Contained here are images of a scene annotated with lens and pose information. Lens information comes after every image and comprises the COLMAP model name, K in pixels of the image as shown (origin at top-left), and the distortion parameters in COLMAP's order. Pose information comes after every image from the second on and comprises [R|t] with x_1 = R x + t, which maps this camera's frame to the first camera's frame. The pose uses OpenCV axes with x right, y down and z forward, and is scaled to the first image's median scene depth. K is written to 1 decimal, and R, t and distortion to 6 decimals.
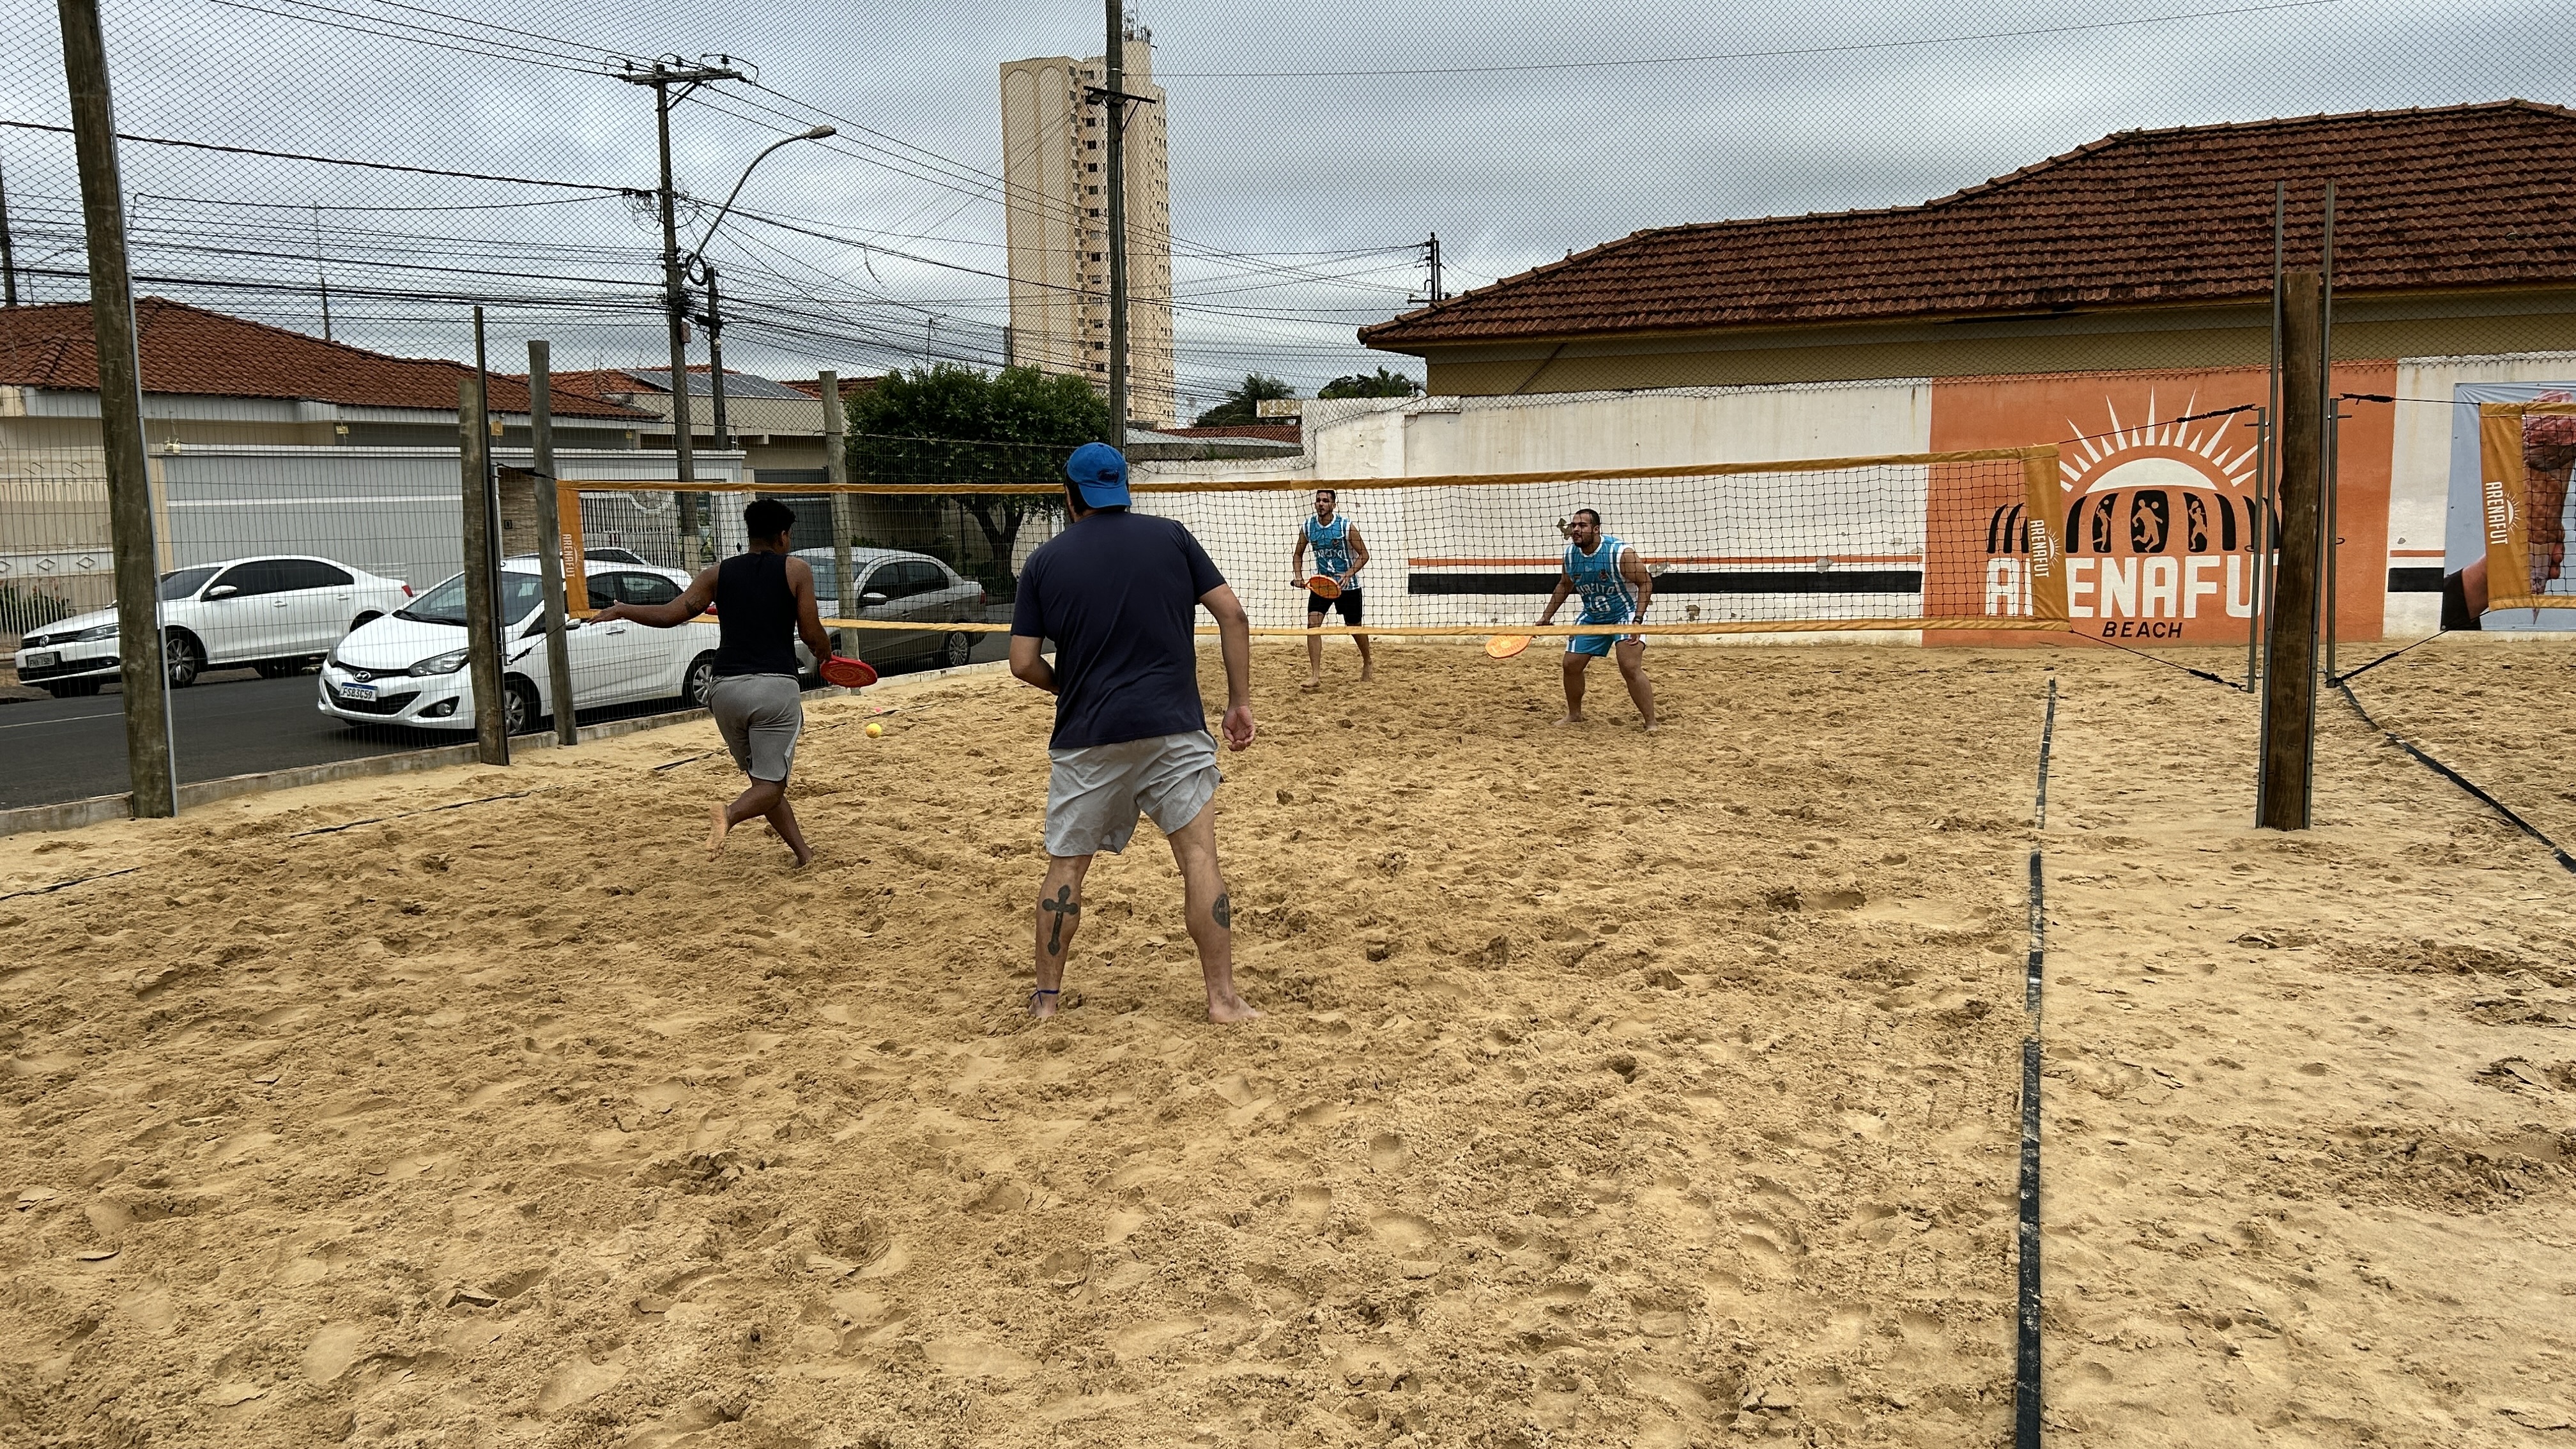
lens RADIAL K [[1994.0, 0, 1287.9], [0, 1994.0, 723.2], [0, 0, 1]] dist [0.044672, -0.045490]
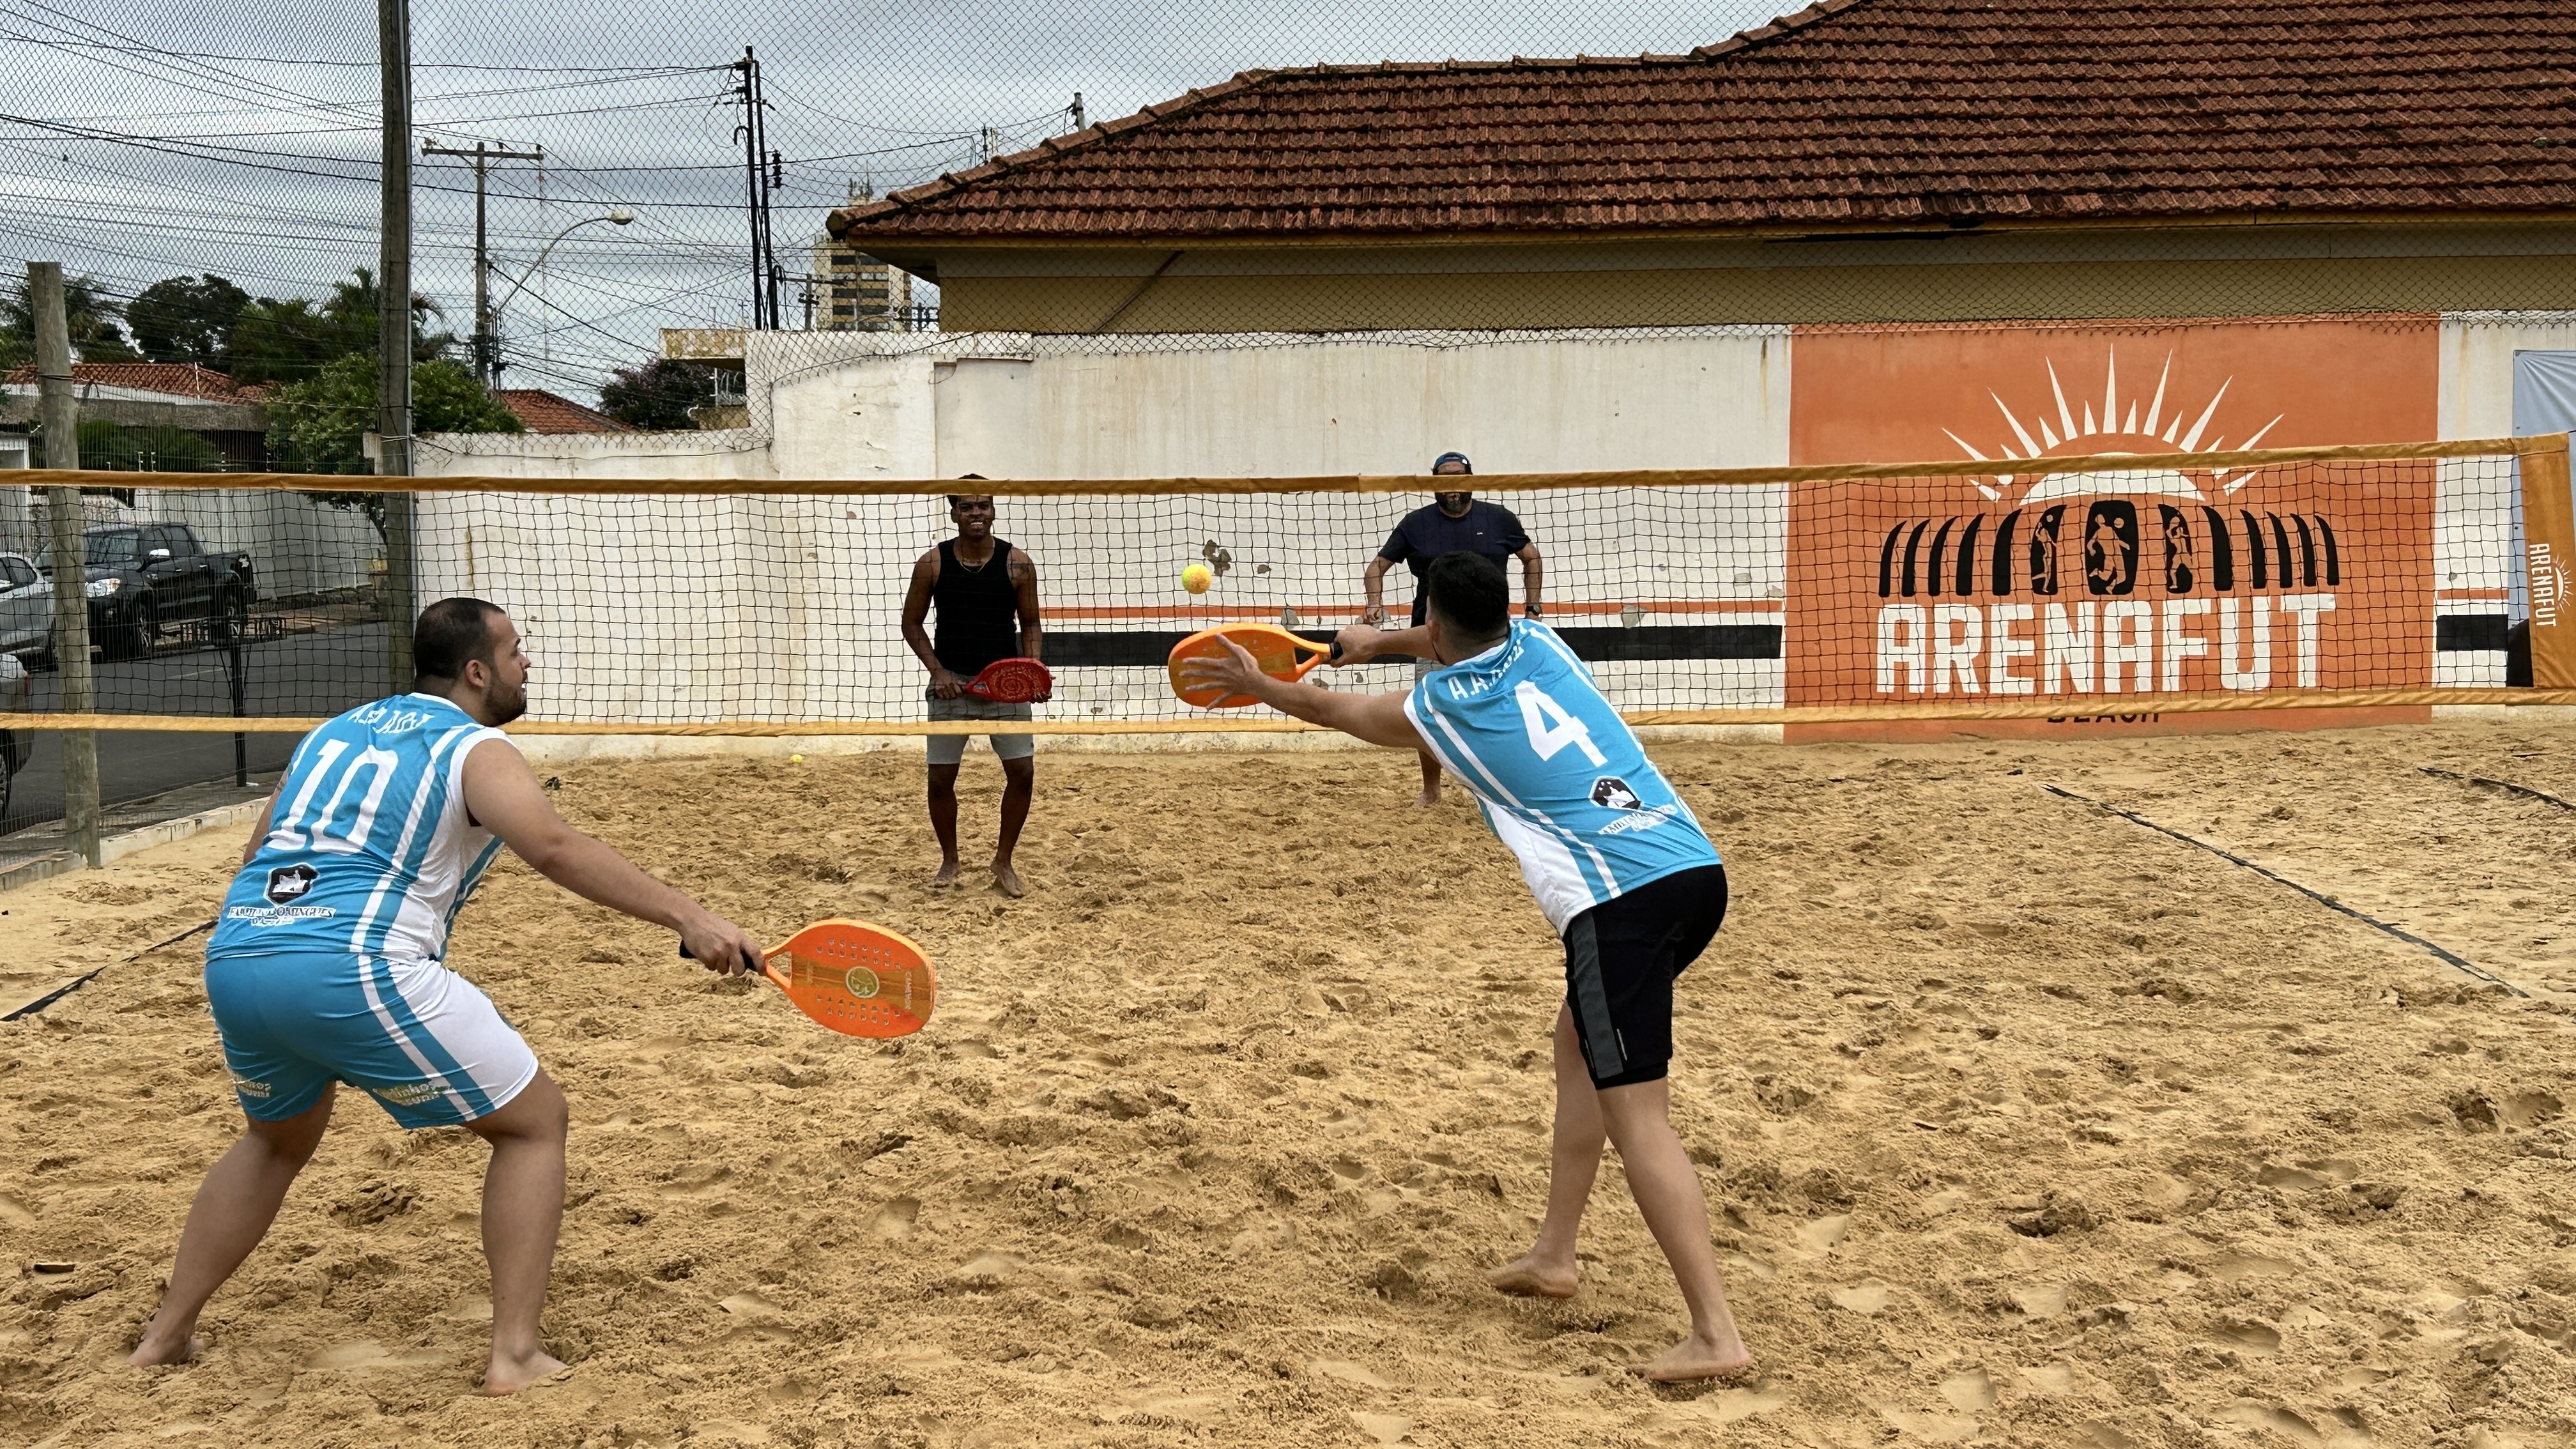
lens RADIAL K [[3498.4, 0, 1215.6], [0, 3498.4, 715.0], [0, 0, 1]] dist [0.092247, 0.000000]
pose [[0.942375, -0.014015, 0.334263, -0.230143], [0.031475, 0.998405, -0.046875, -0.000049], [-0.333073, 0.054695, 0.941313, 0.006974]]
